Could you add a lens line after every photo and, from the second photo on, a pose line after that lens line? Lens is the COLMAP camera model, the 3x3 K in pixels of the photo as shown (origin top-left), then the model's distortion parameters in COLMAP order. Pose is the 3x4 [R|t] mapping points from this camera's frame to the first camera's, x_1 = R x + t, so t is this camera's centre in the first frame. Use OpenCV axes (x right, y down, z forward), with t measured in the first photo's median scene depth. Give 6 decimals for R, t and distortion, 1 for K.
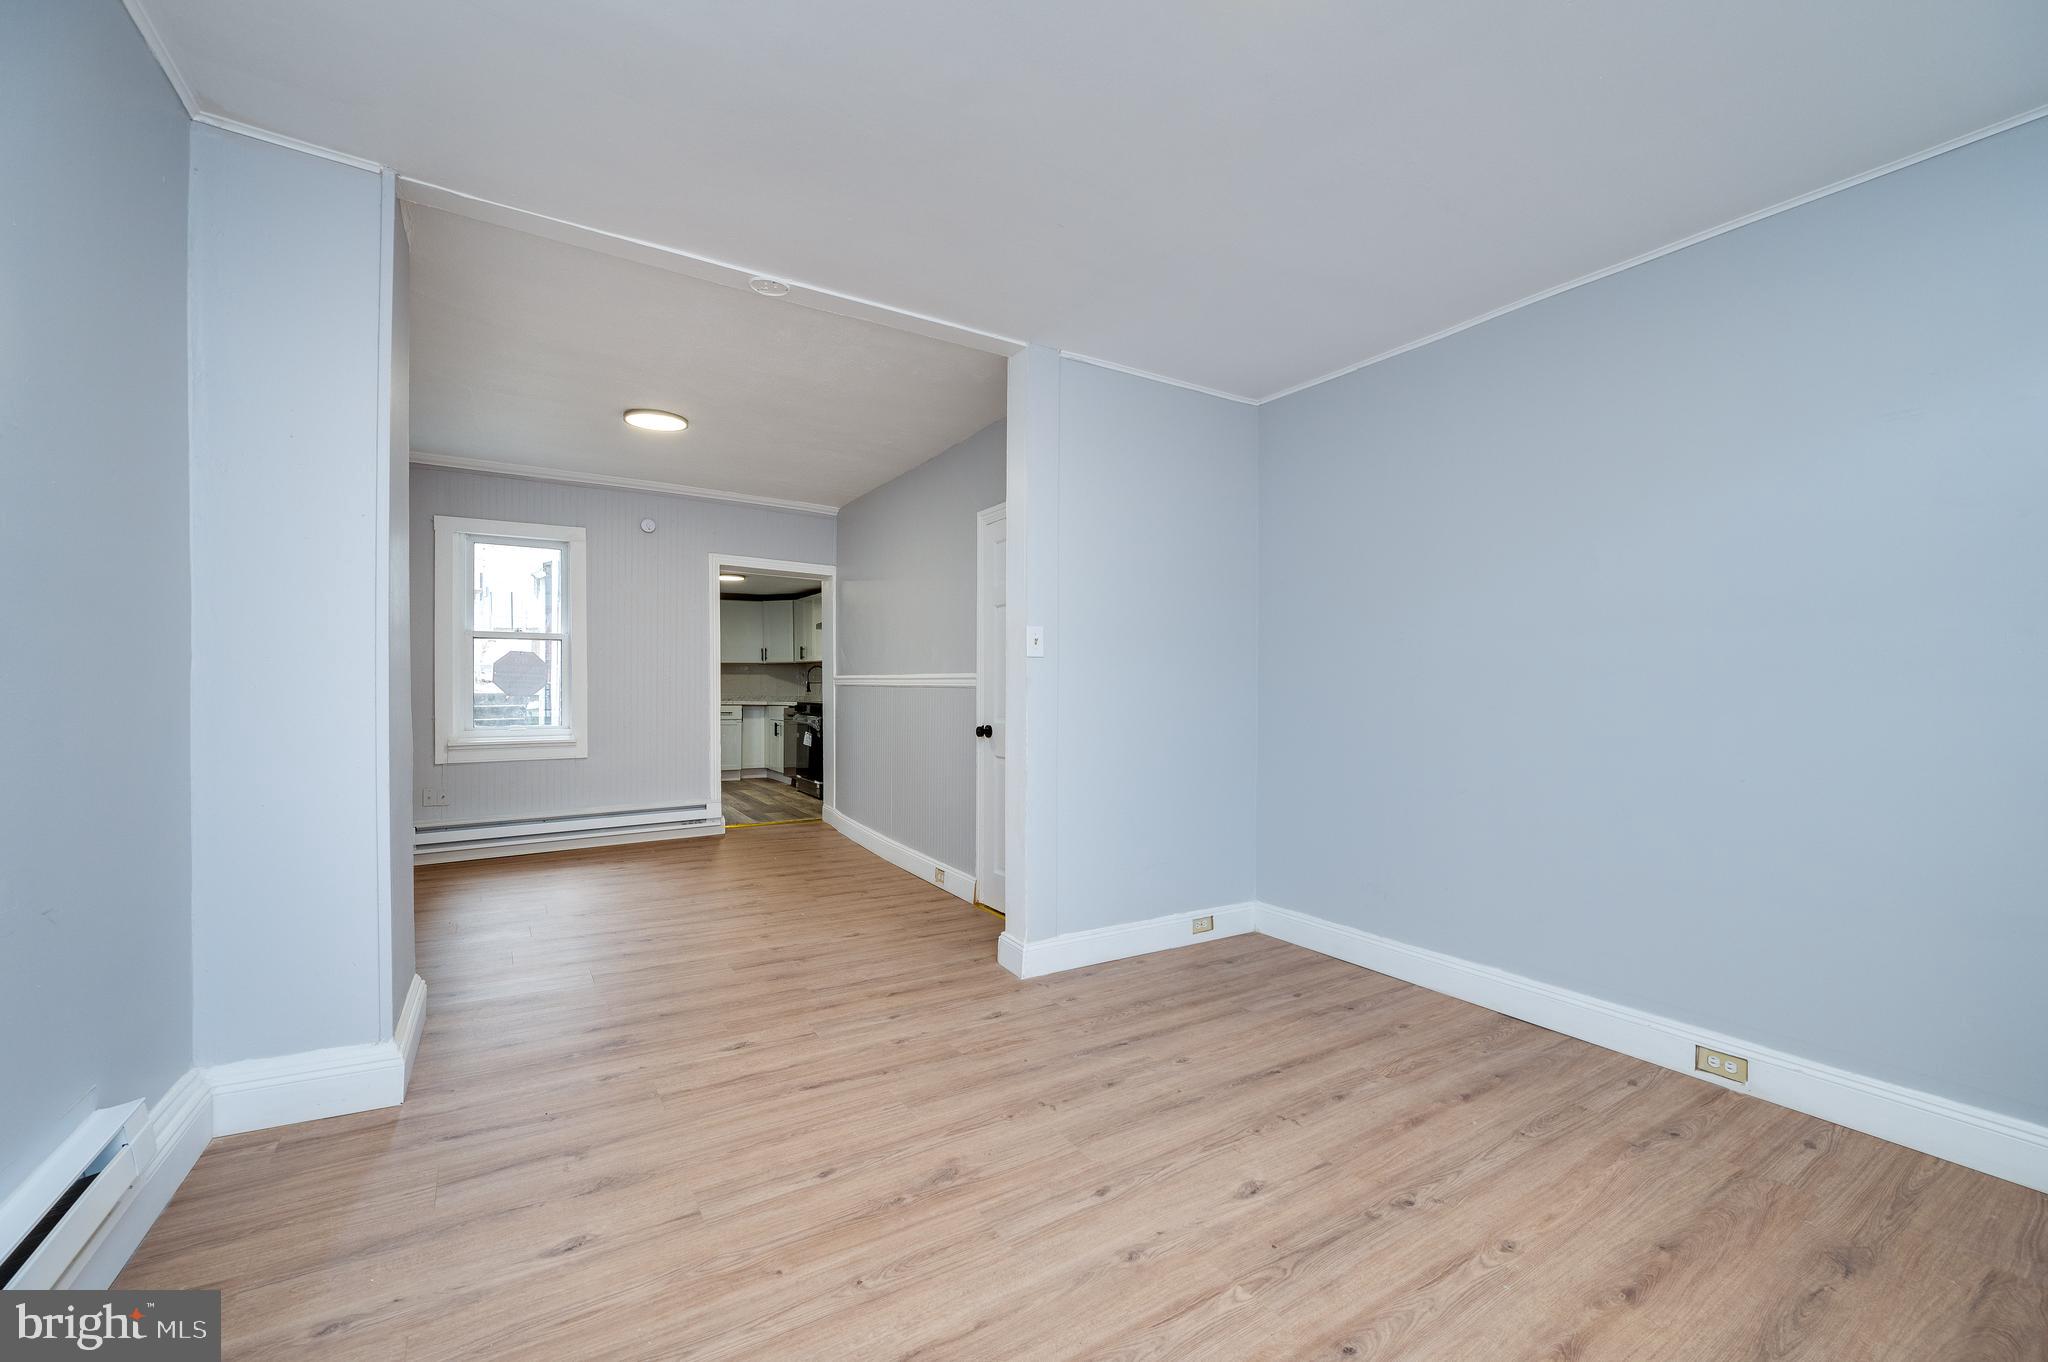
lens RADIAL K [[810.8, 0, 1076.3], [0, 810.8, 686.6], [0, 0, 1]] dist [-0.001012, -0.000447]
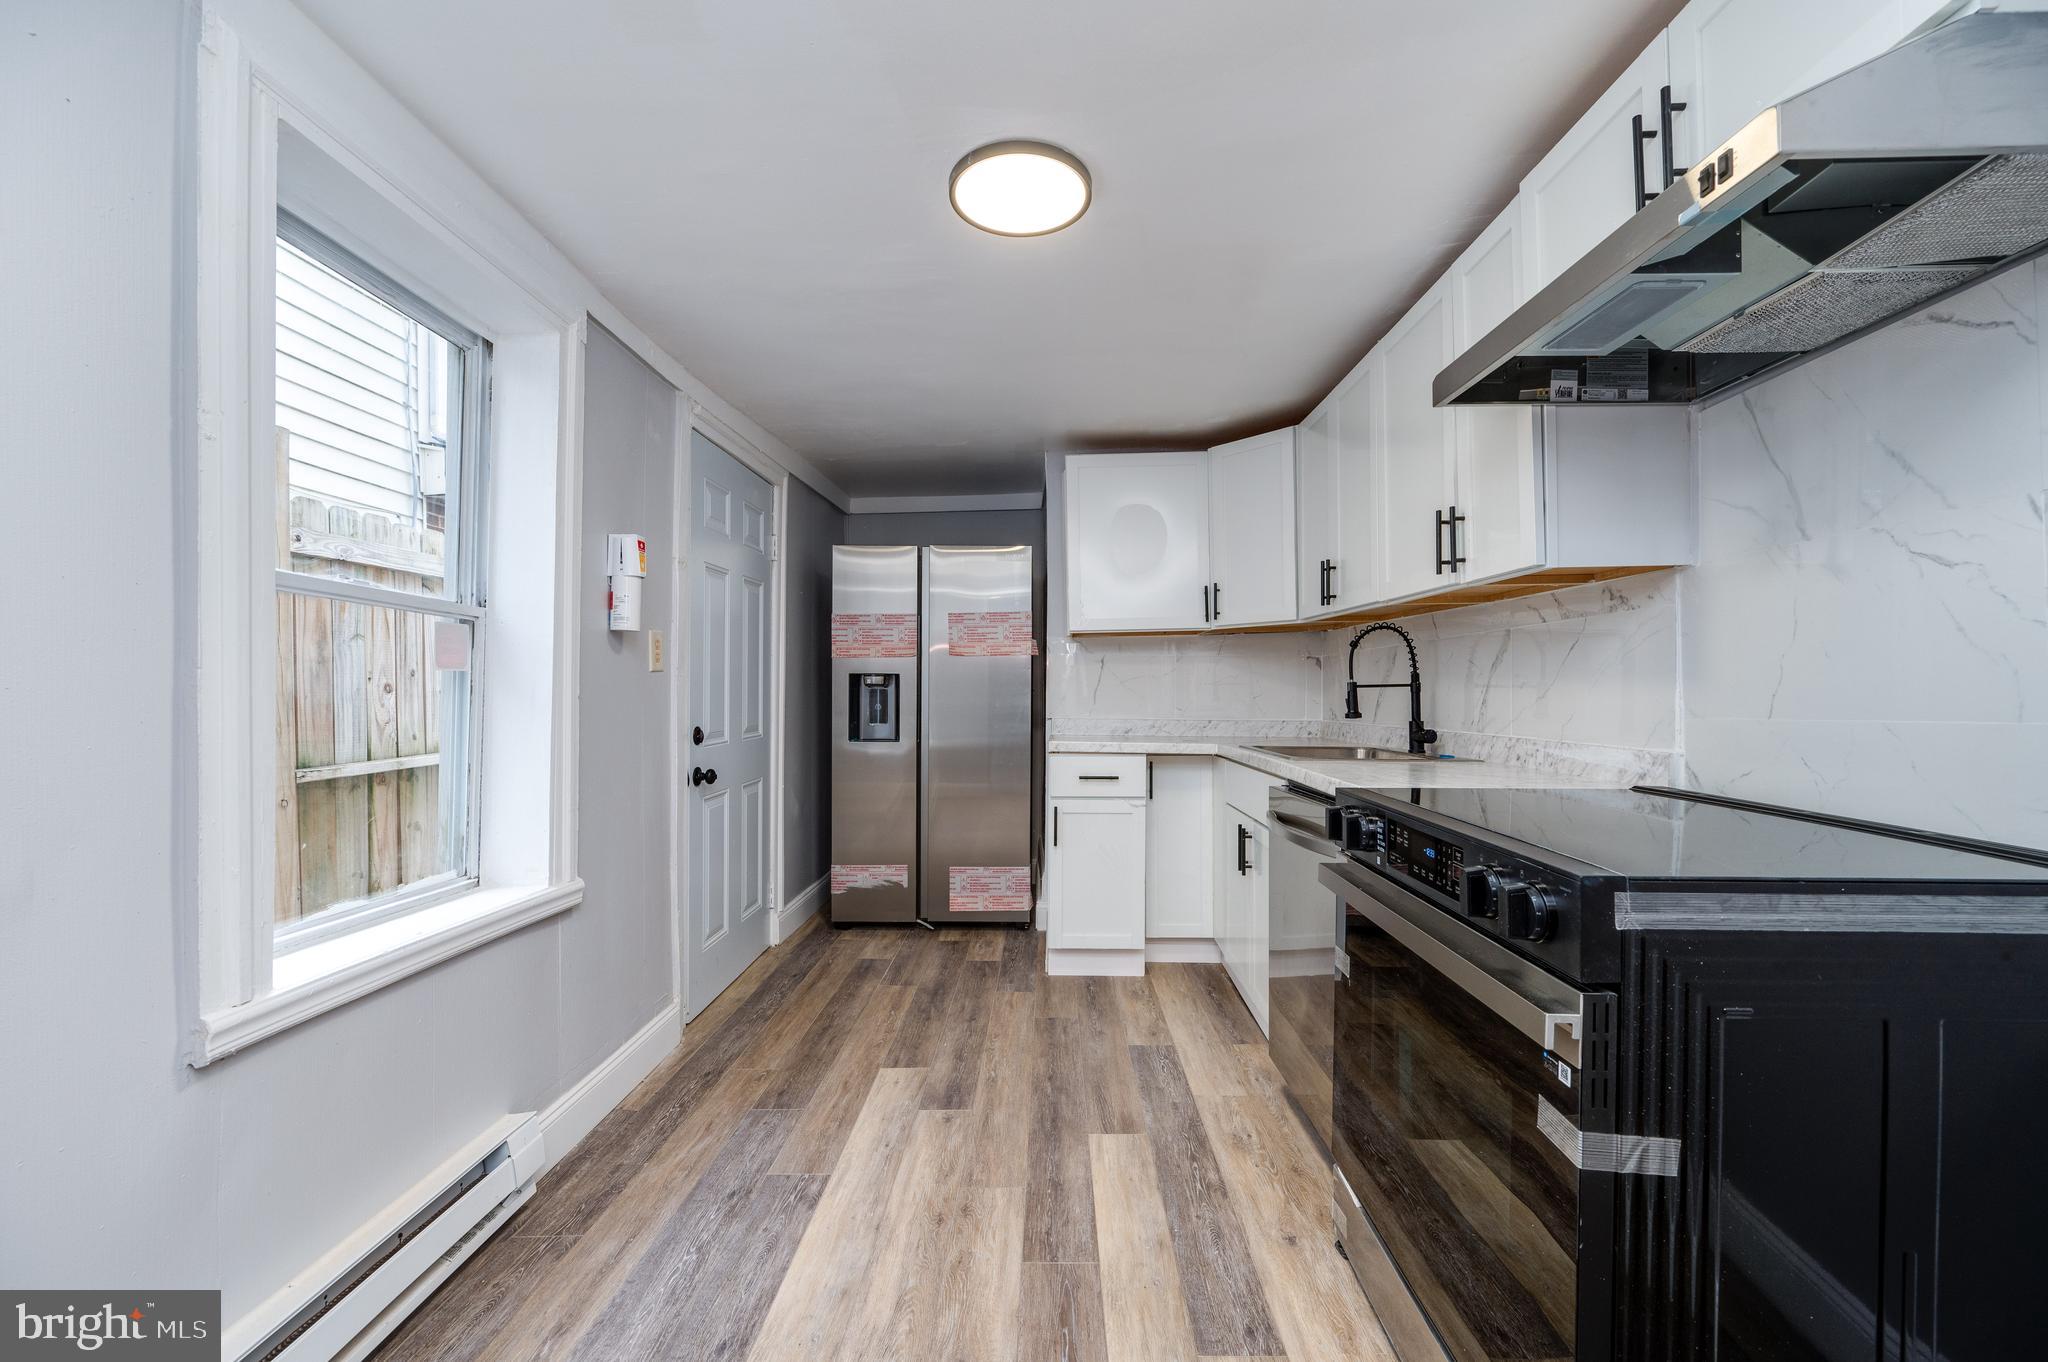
lens RADIAL K [[810.8, 0, 1076.3], [0, 810.8, 686.6], [0, 0, 1]] dist [-0.001012, -0.000447]
pose [[0.836919, -0.001488, -0.547324, -0.849167], [0.000151, 0.999997, -0.002488, -0.011634], [0.547326, 0.001999, 0.836917, 2.349592]]
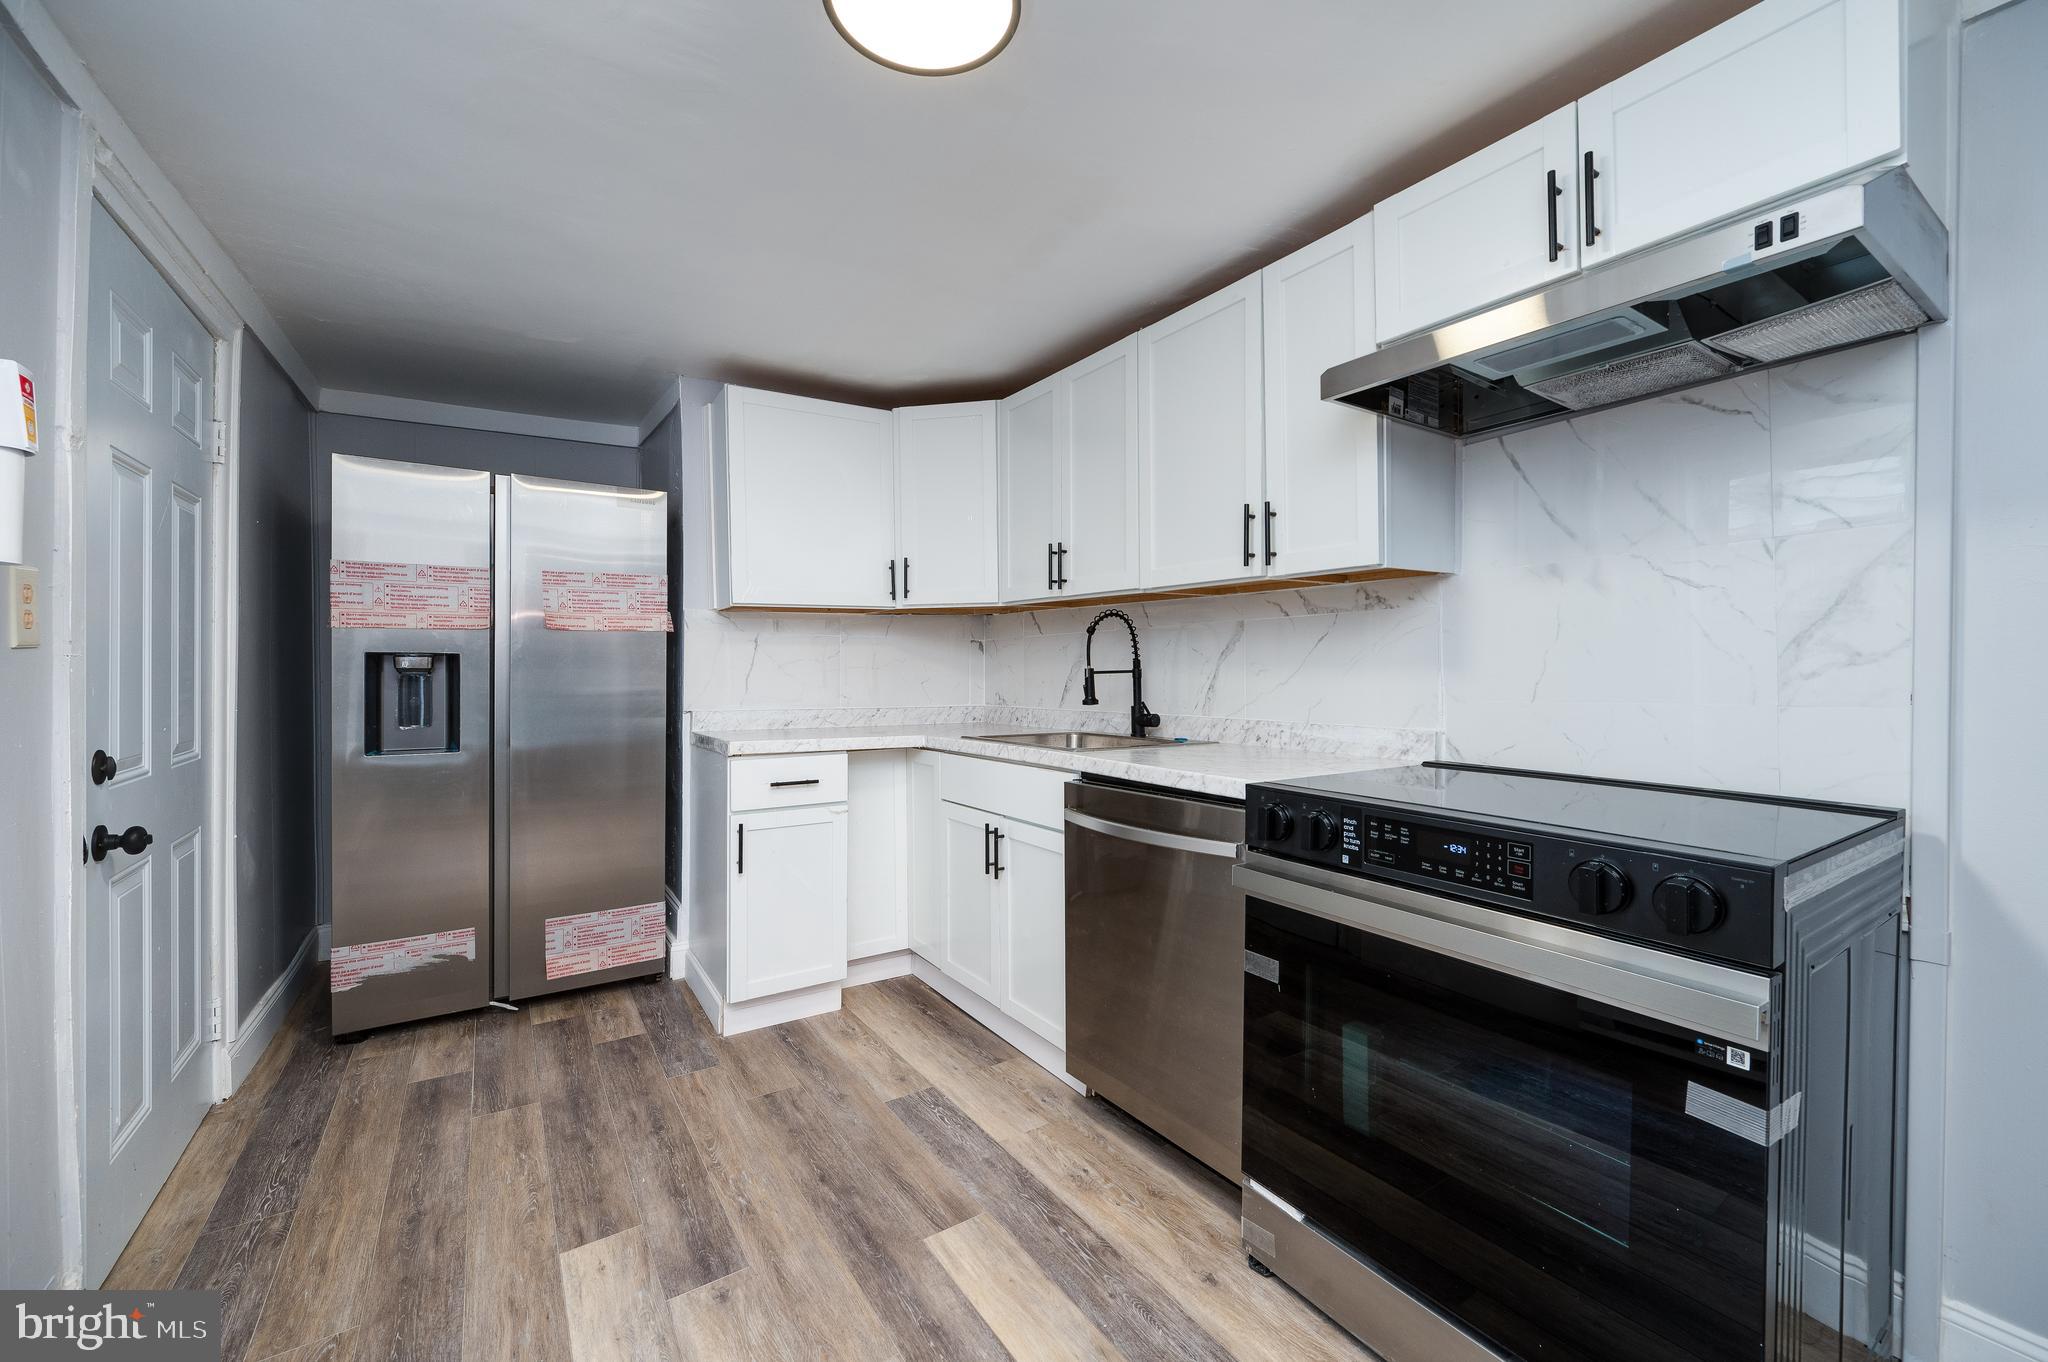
lens RADIAL K [[787.1, 0, 1036.2], [0, 787.1, 671.7], [0, 0, 1]] dist [-0.001413, -0.000581]
pose [[0.999983, 0.000217, 0.005780, -1.151847], [-0.000240, 0.999992, 0.003997, -0.018629], [-0.005779, -0.003999, 0.999975, 2.404242]]
